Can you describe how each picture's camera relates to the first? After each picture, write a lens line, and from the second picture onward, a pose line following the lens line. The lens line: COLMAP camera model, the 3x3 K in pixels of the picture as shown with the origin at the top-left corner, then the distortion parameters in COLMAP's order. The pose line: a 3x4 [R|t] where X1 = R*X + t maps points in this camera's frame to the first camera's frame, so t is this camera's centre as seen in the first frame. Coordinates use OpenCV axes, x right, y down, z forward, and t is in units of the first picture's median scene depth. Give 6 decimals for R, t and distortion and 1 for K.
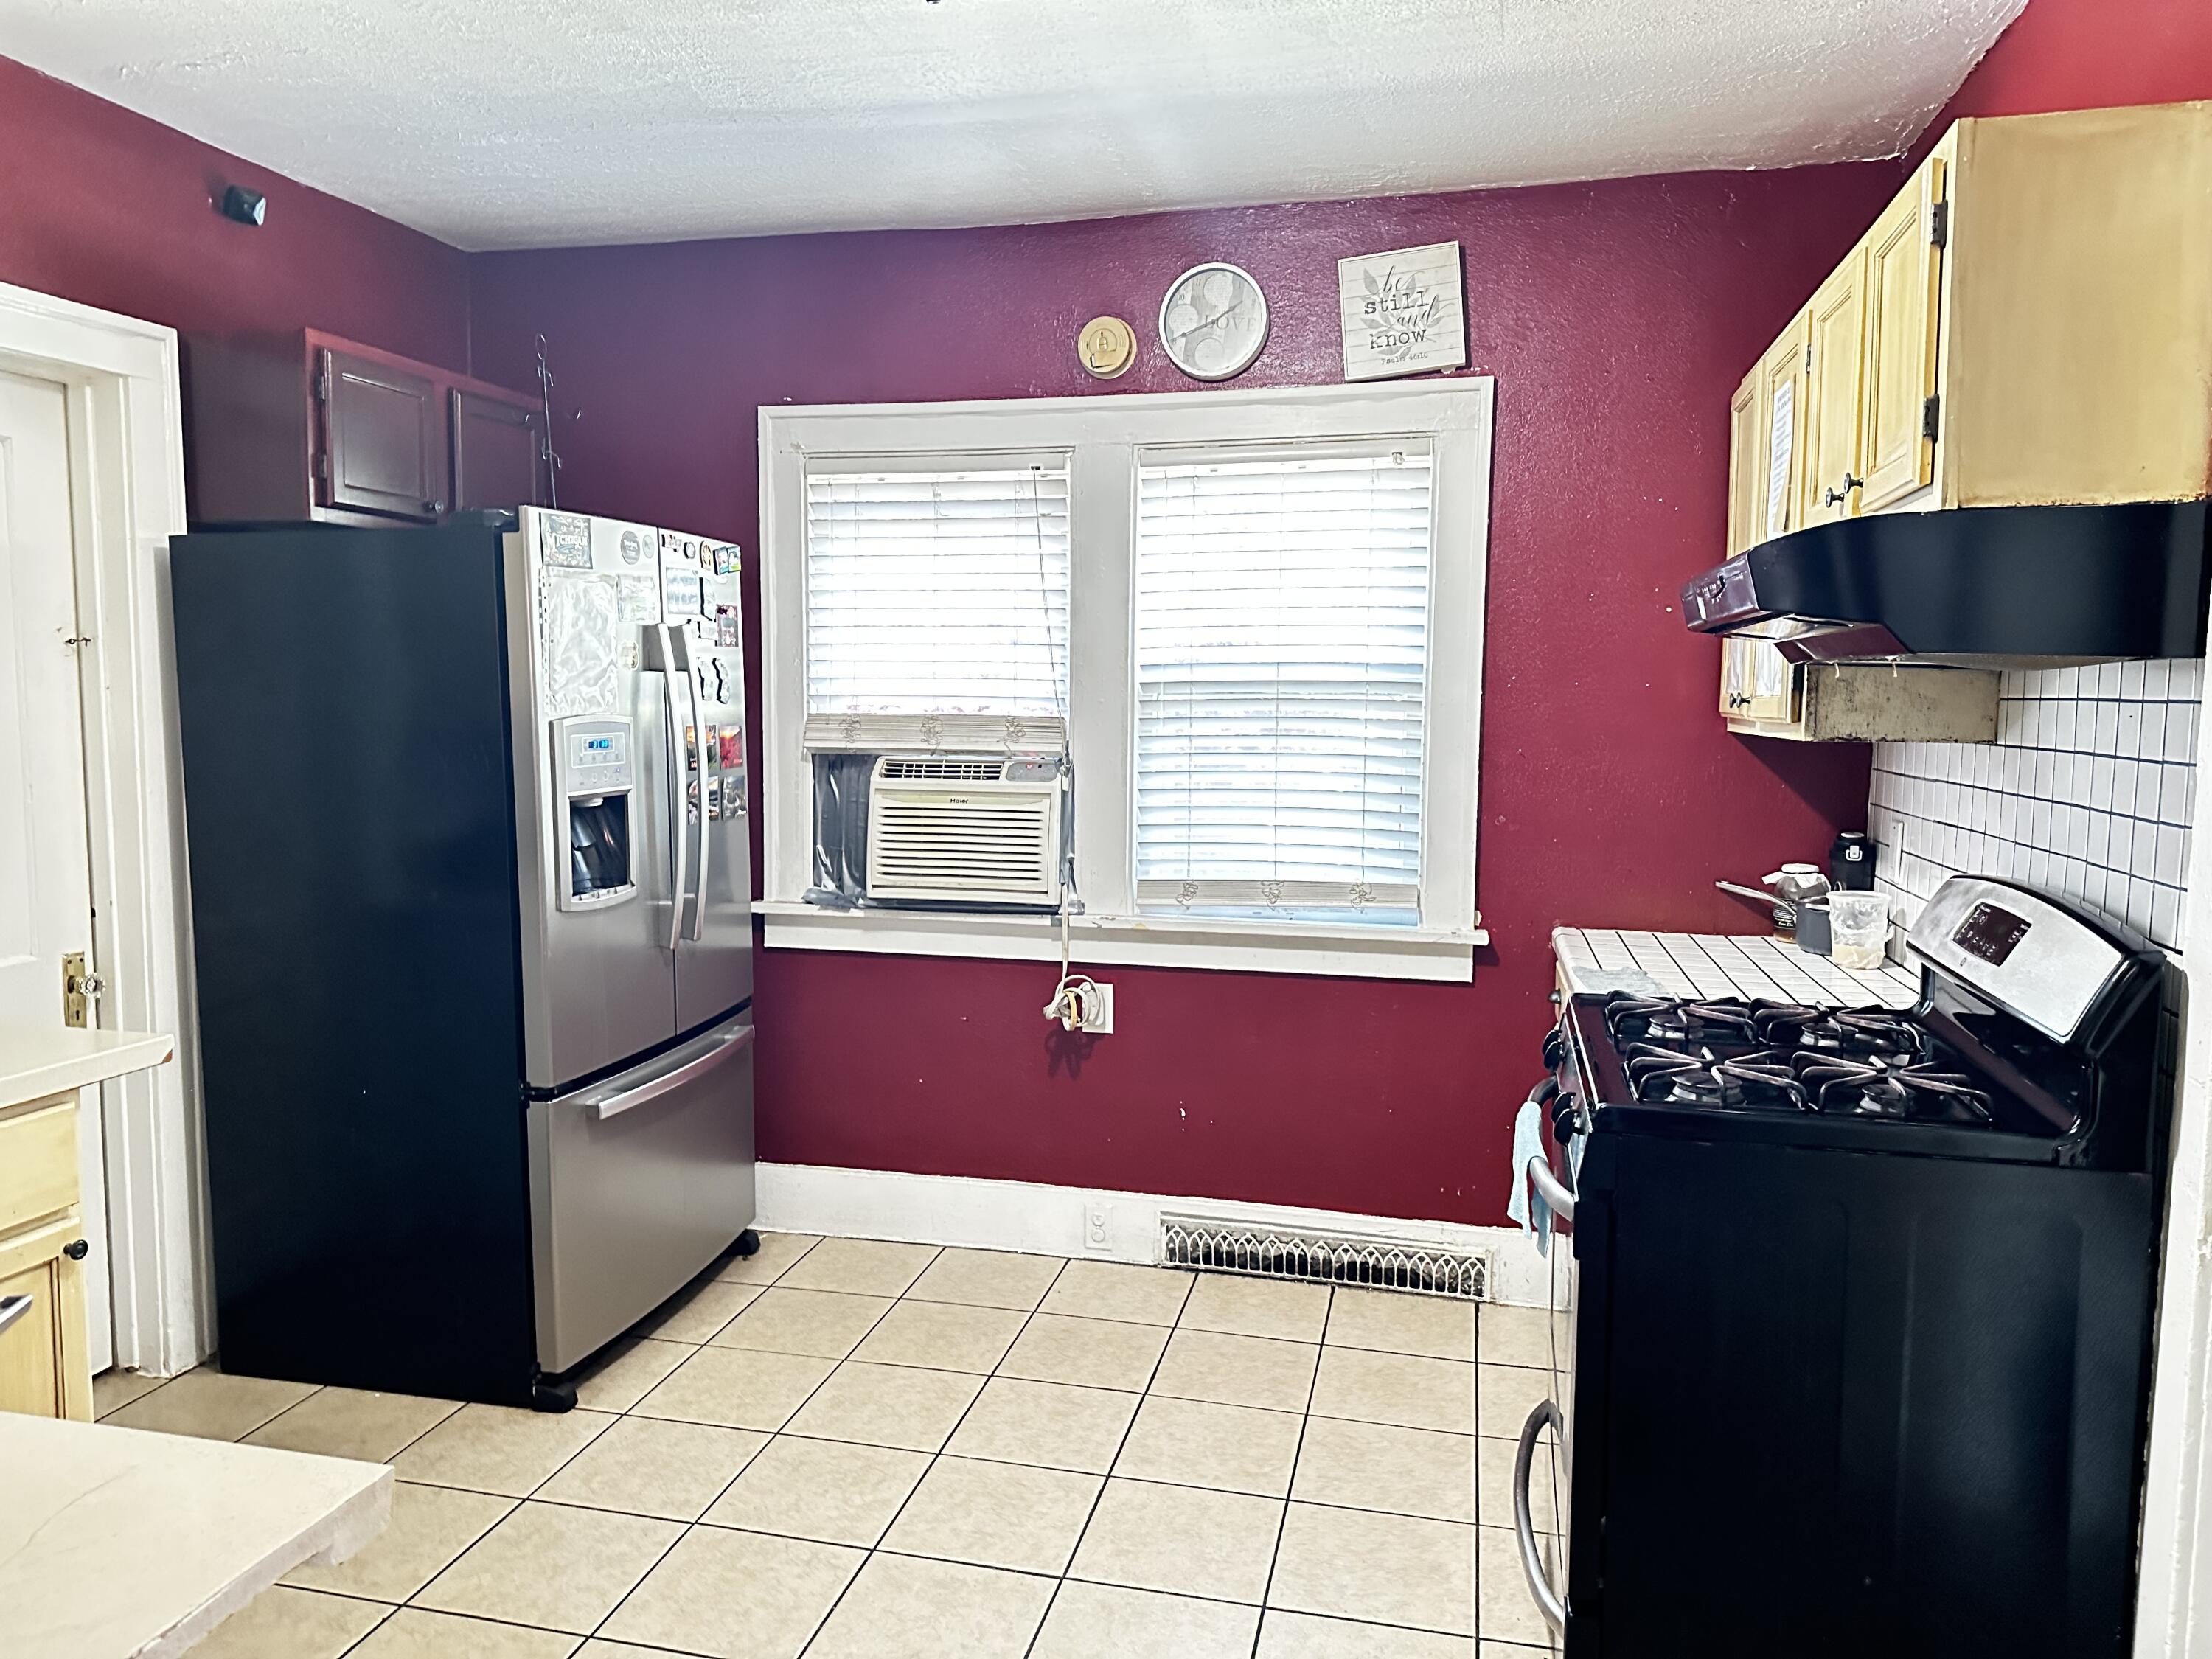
lens RADIAL K [[1555.0, 0, 1094.8], [0, 1555.0, 838.4], [0, 0, 1]] dist [0.126892, -0.166191]
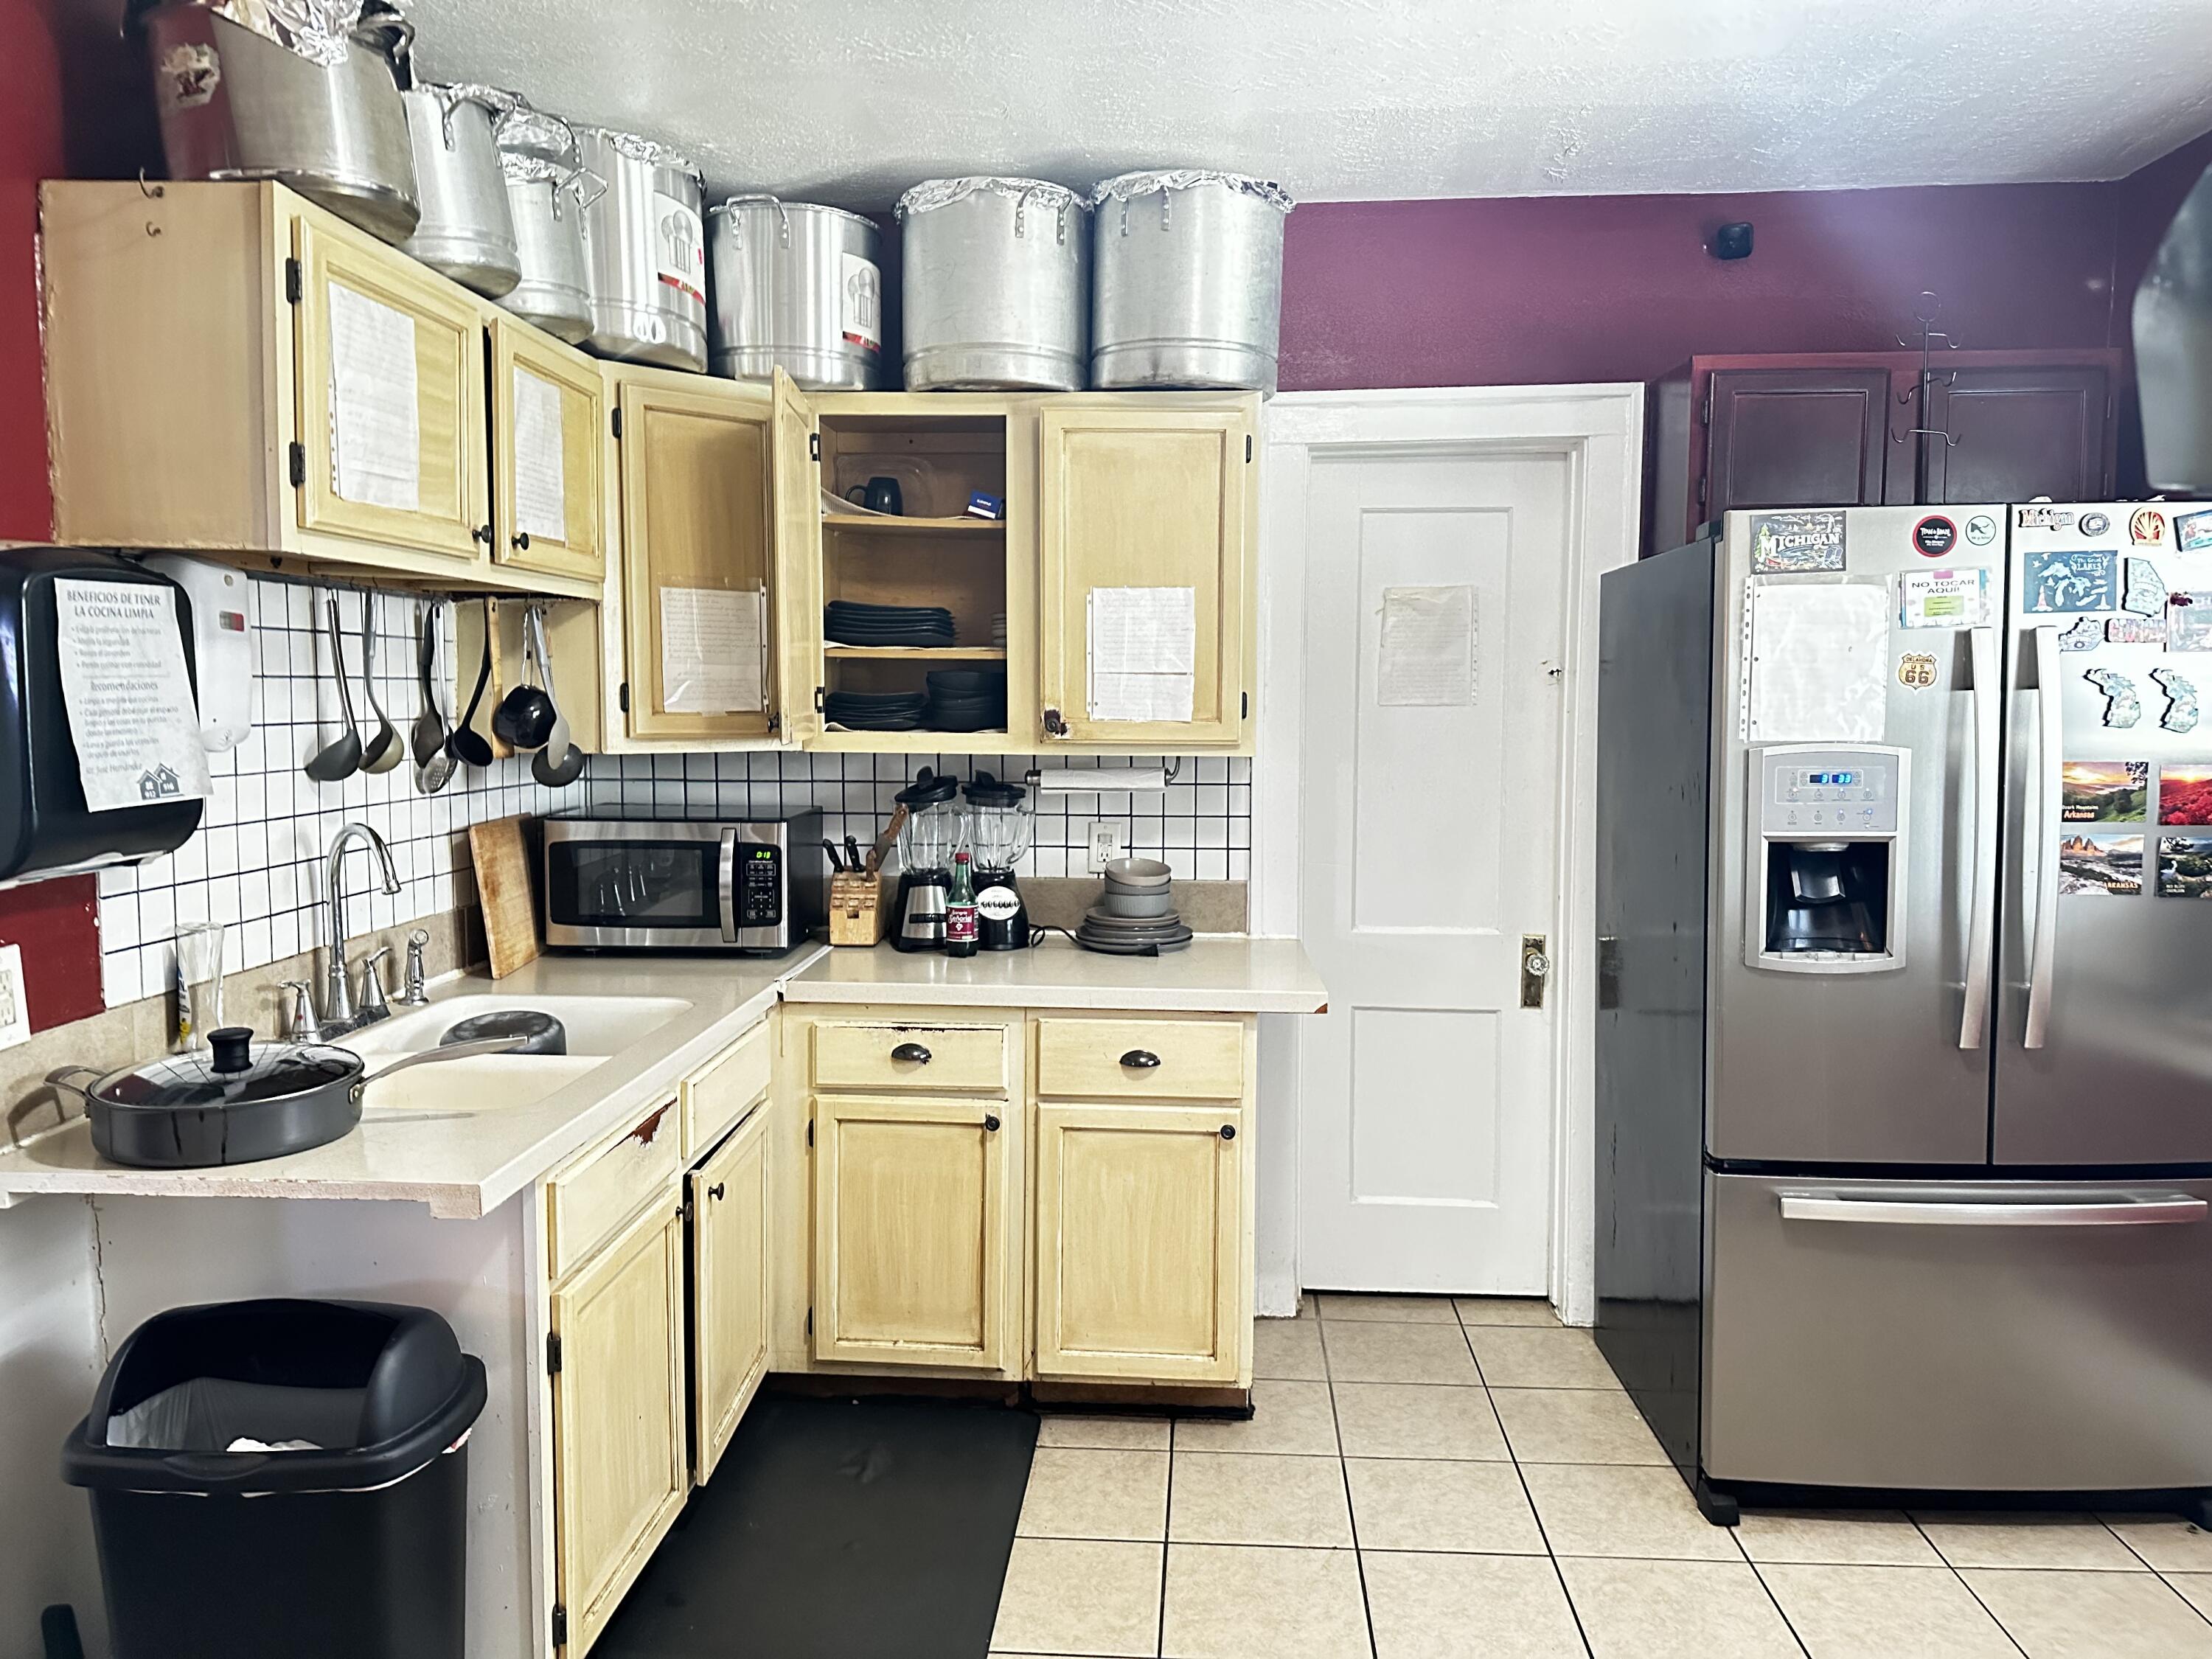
lens RADIAL K [[1555.0, 0, 1094.8], [0, 1555.0, 838.4], [0, 0, 1]] dist [0.126892, -0.166191]
pose [[0.166869, 0.084809, -0.982325, 0.450358], [-0.093597, 0.993157, 0.069845, -0.050439], [0.981527, 0.080287, 0.173665, 0.469170]]
